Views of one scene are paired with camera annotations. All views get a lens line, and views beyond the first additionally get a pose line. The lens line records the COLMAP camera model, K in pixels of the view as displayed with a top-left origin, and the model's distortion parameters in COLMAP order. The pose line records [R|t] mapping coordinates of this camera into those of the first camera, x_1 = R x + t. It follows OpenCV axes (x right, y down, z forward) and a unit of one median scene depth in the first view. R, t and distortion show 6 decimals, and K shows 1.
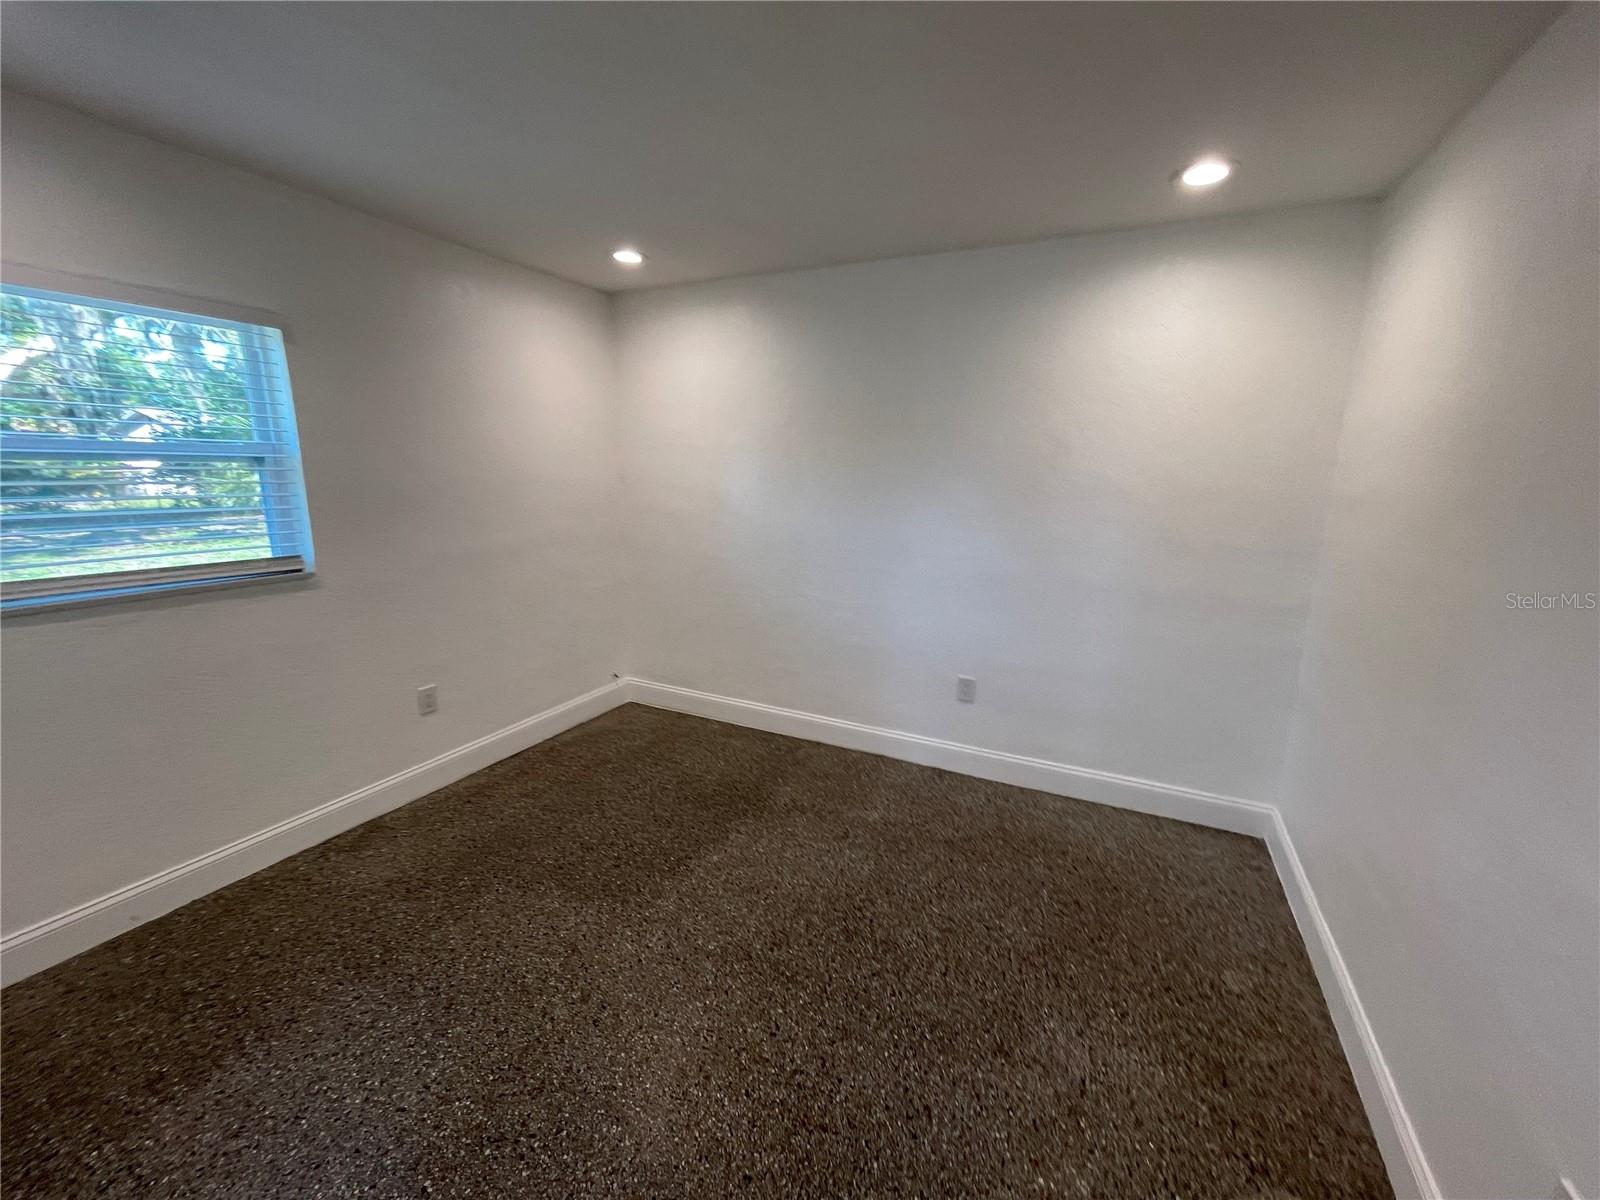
lens RADIAL K [[651.1, 0, 799.4], [0, 651.1, 607.8], [0, 0, 1]] dist [-0.003898, 0.001550]
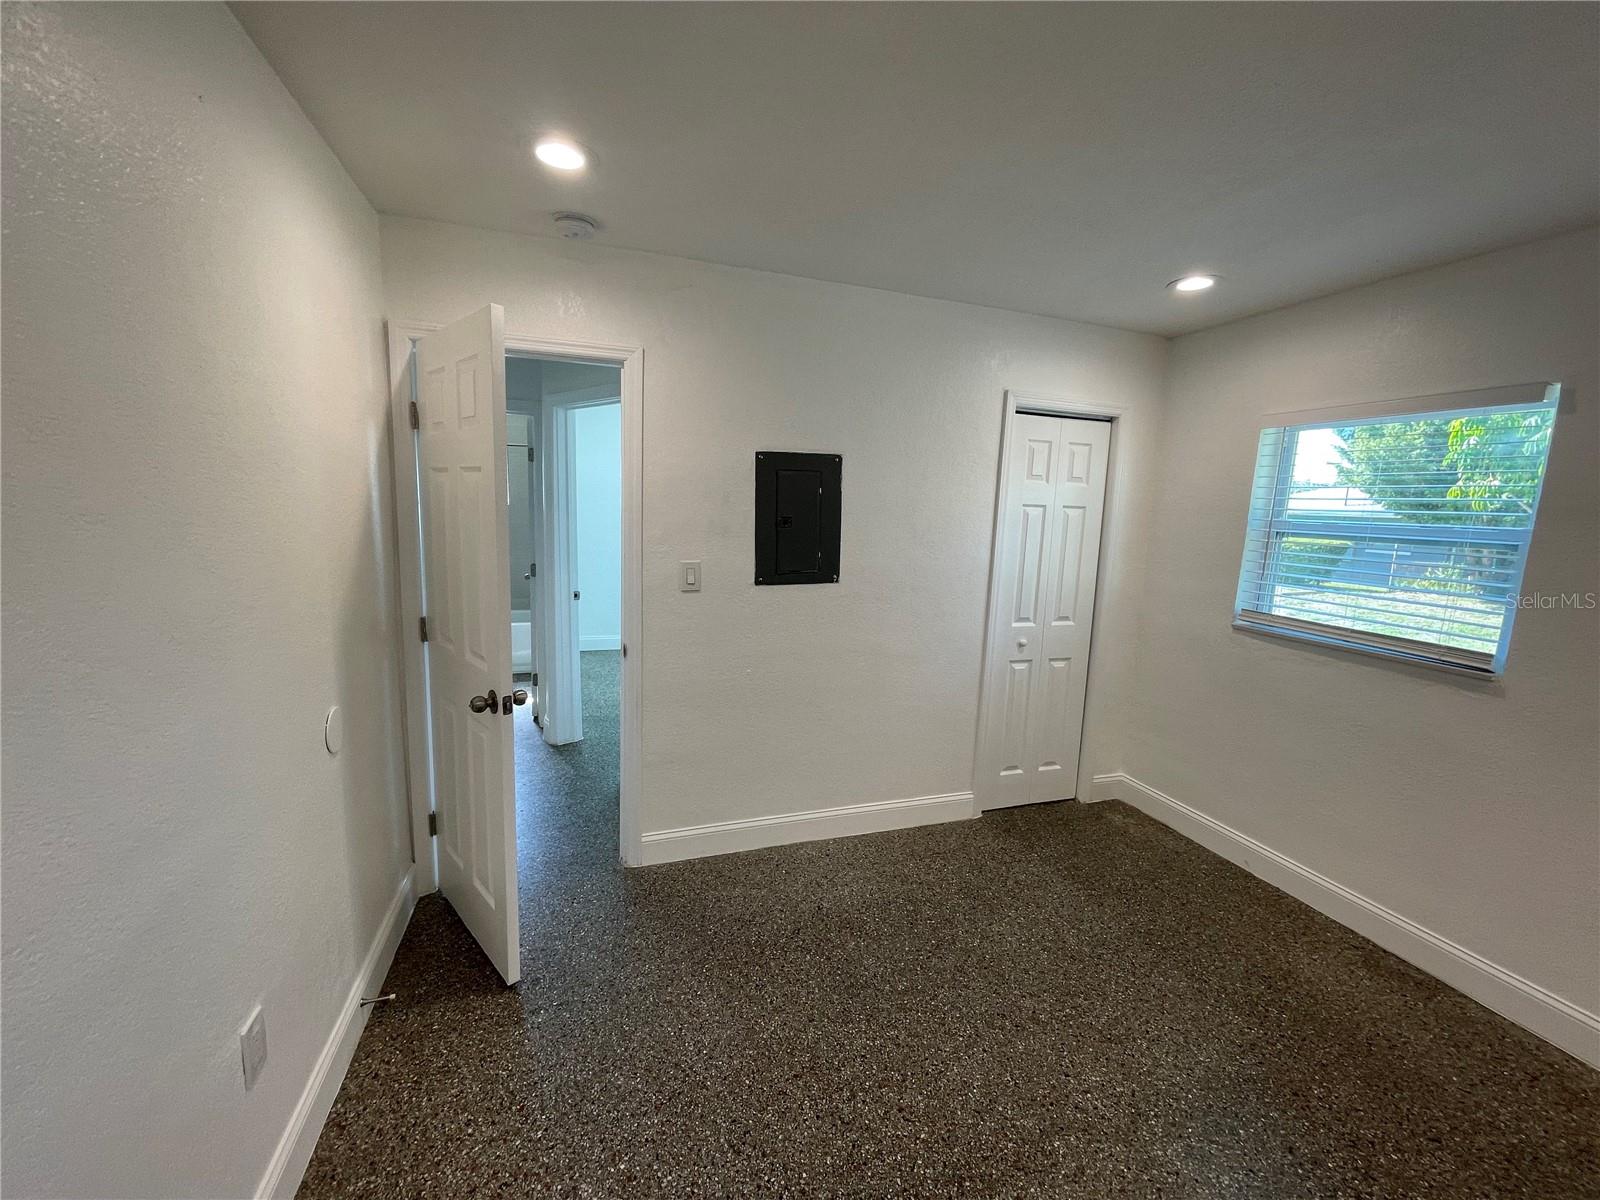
lens RADIAL K [[651.1, 0, 800.9], [0, 651.1, 603.3], [0, 0, 1]] dist [-0.003898, 0.001550]
pose [[-0.713597, 0.062029, -0.697805, 0.573321], [-0.199167, 0.937007, 0.286967, -0.241788], [0.671649, 0.343759, -0.656291, 1.062716]]
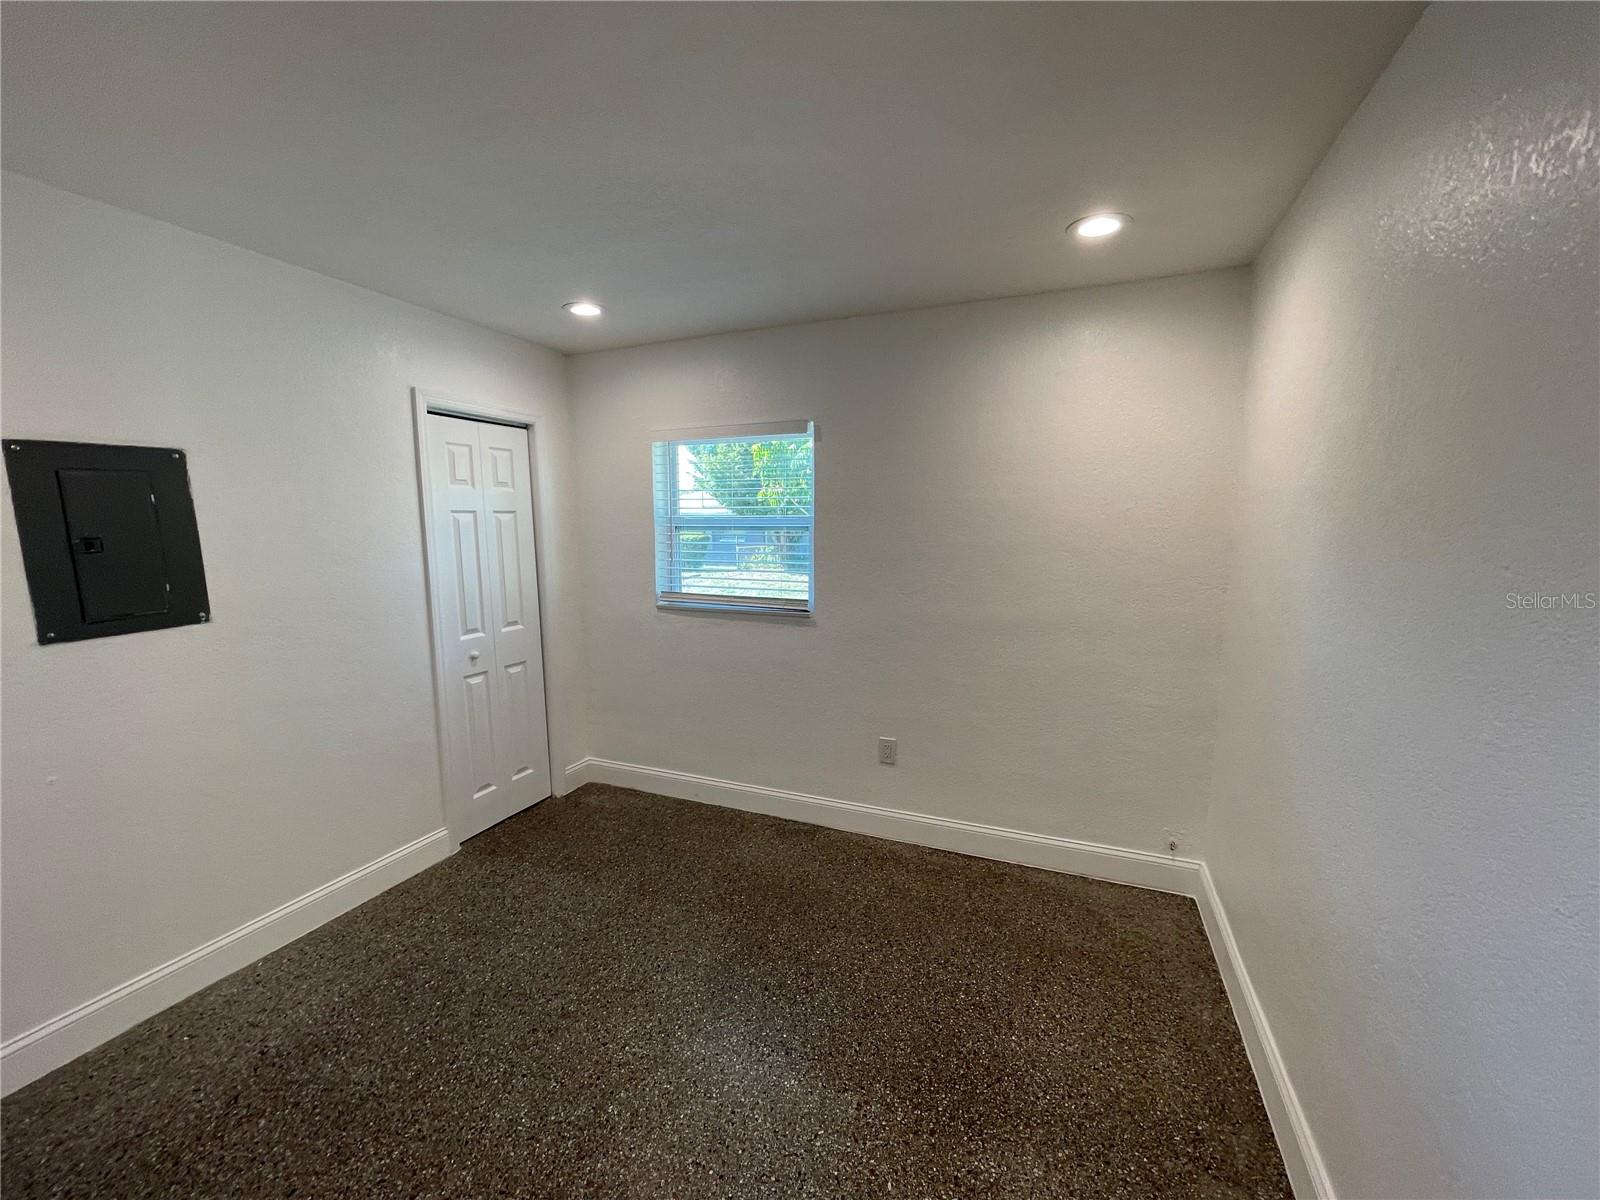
lens RADIAL K [[651.1, 0, 800.1], [0, 651.1, 605.3], [0, 0, 1]] dist [-0.003898, 0.001550]
pose [[0.052018, 0.109051, -0.992674, 0.611384], [-0.209228, 0.973149, 0.095942, -0.221723], [0.976482, 0.202705, 0.073438, 1.024442]]
